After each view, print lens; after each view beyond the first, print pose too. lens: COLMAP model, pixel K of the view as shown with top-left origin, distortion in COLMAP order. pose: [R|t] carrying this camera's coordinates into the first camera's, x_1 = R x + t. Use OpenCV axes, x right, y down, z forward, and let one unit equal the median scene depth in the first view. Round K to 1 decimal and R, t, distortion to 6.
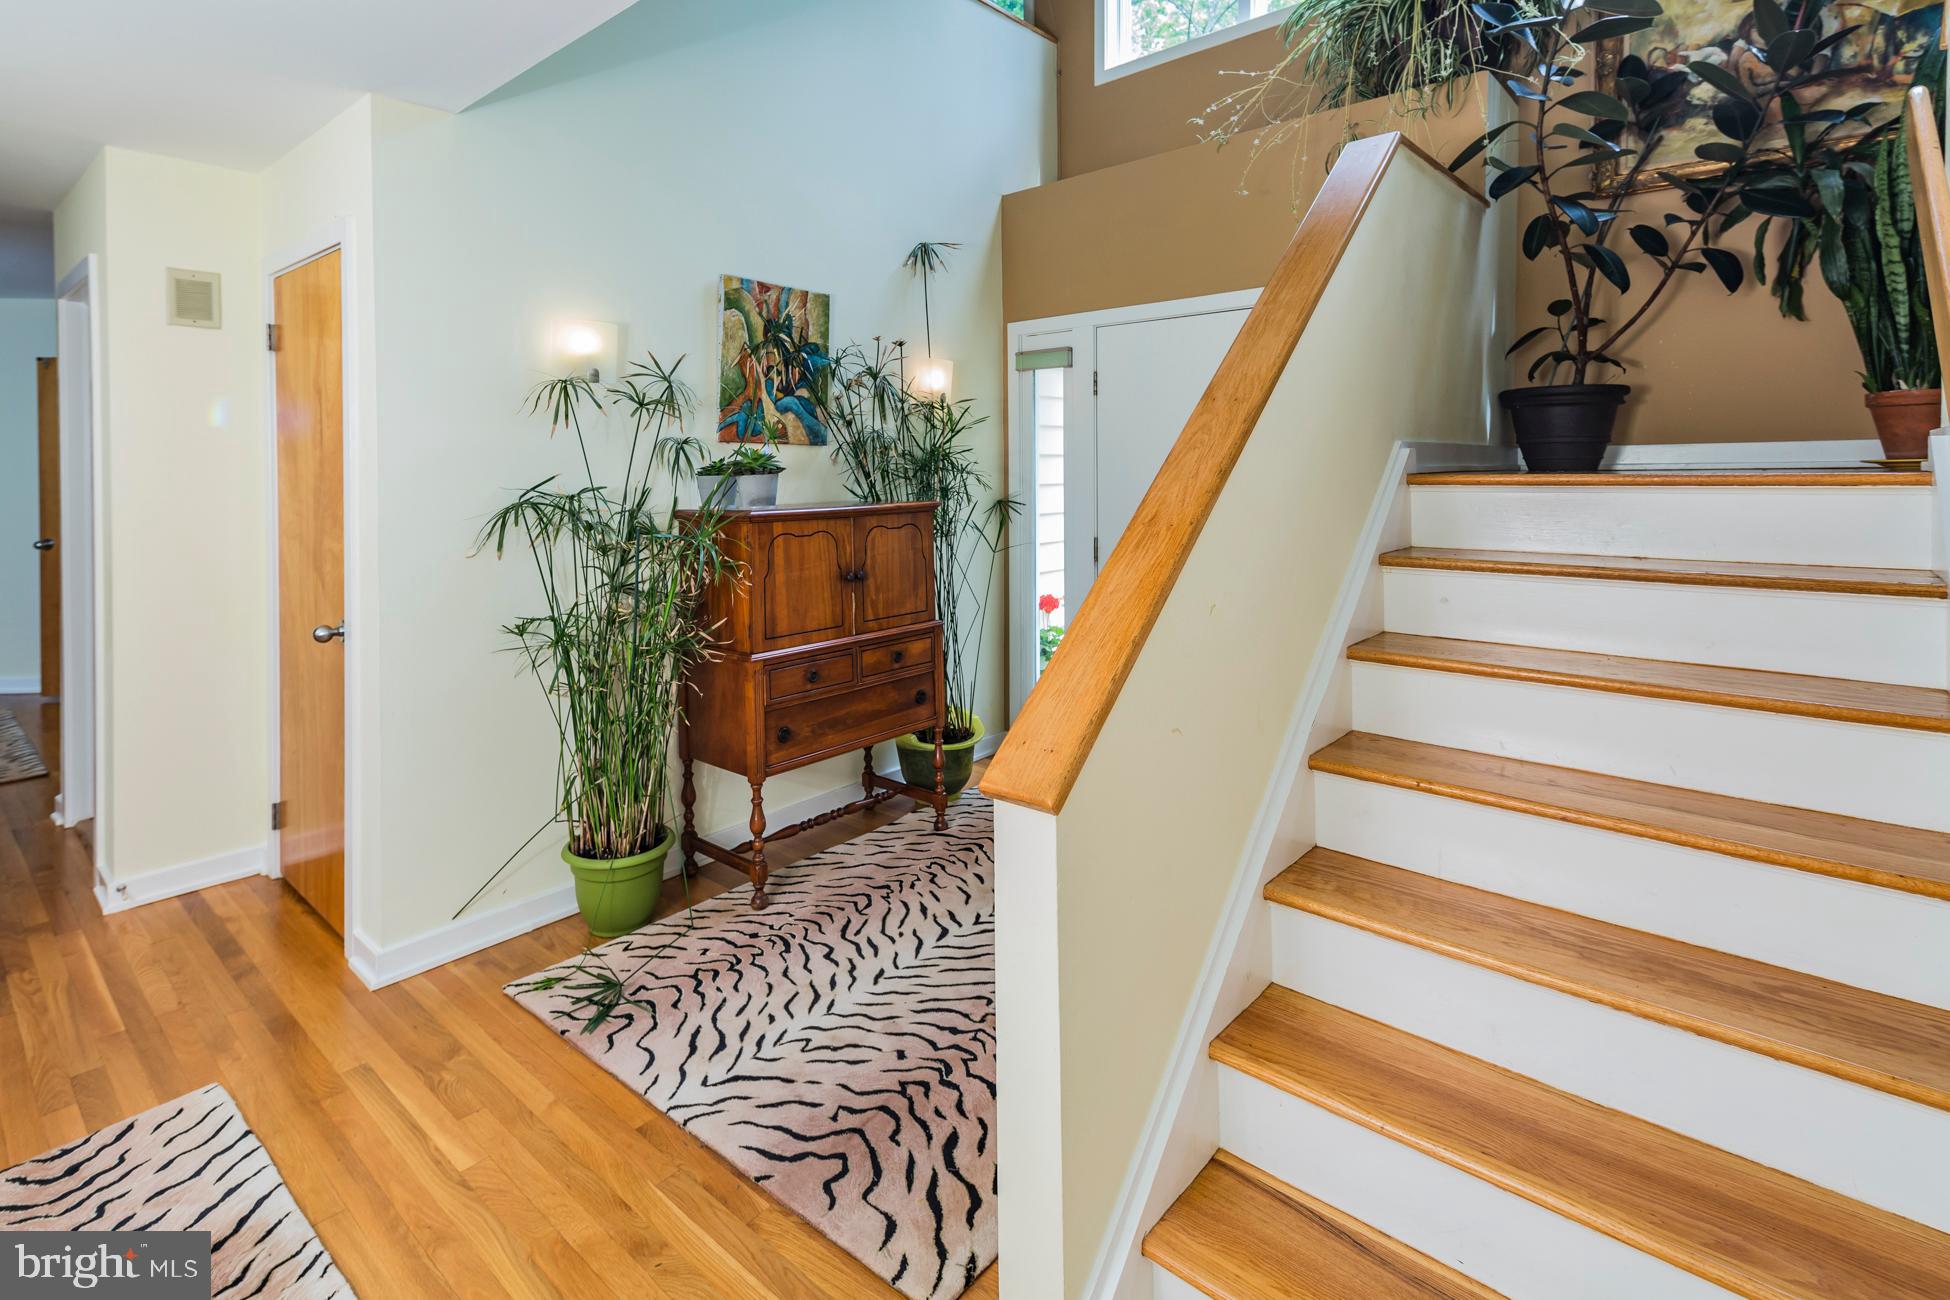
lens RADIAL K [[926.7, 0, 975.0], [0, 926.7, 650.0], [0, 0, 1]] dist [0.003305, 0.000146]
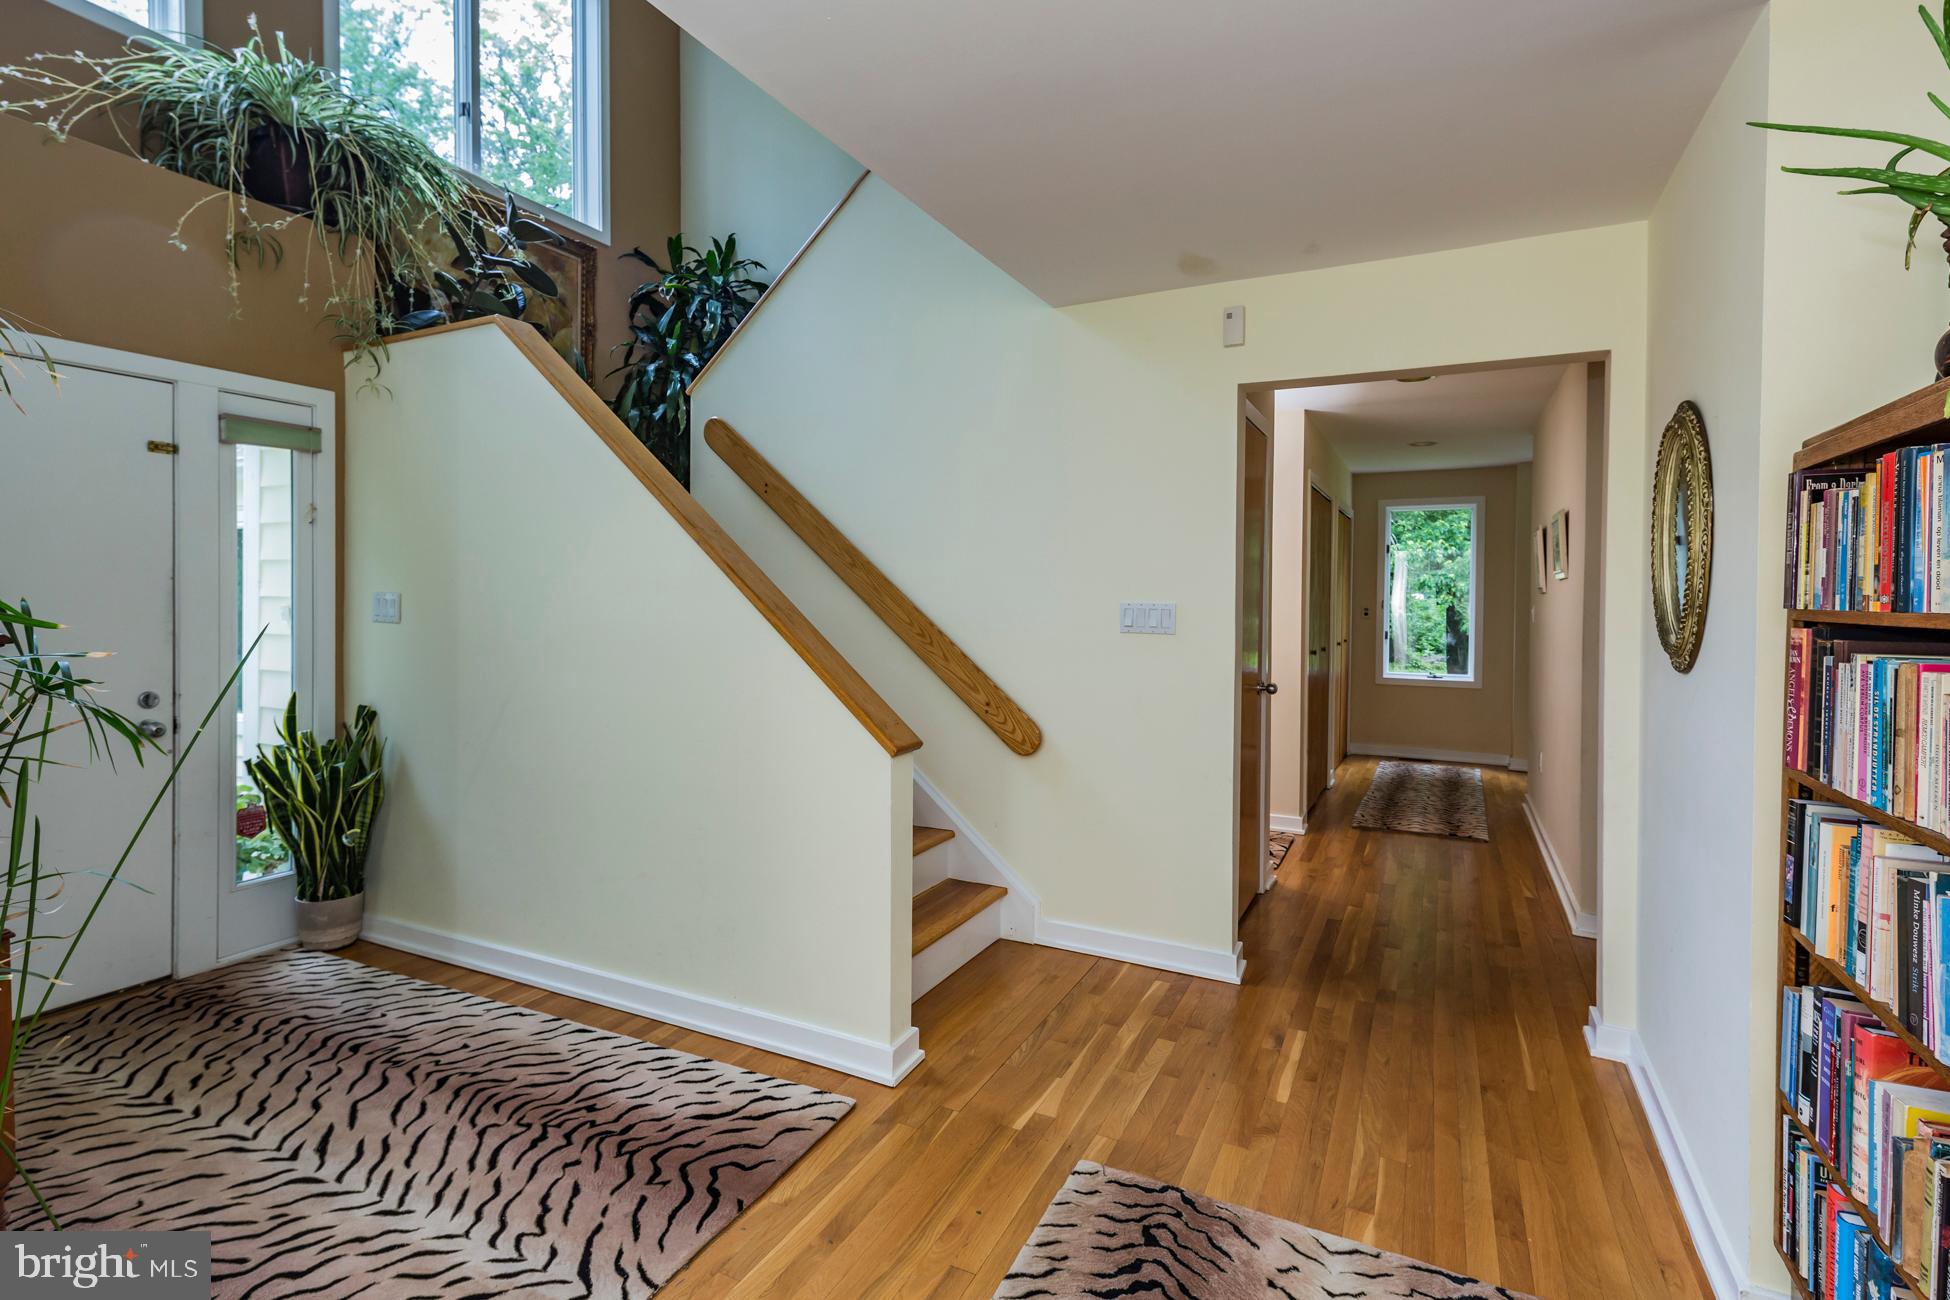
lens RADIAL K [[912.1, 0, 984.0], [0, 912.1, 591.6], [0, 0, 1]] dist [0.000911, -0.000270]
pose [[-0.248327, -0.001885, 0.968675, -1.149145], [0.179370, 0.982615, 0.047895, -0.136752], [-0.951924, 0.185645, -0.243671, 0.709701]]
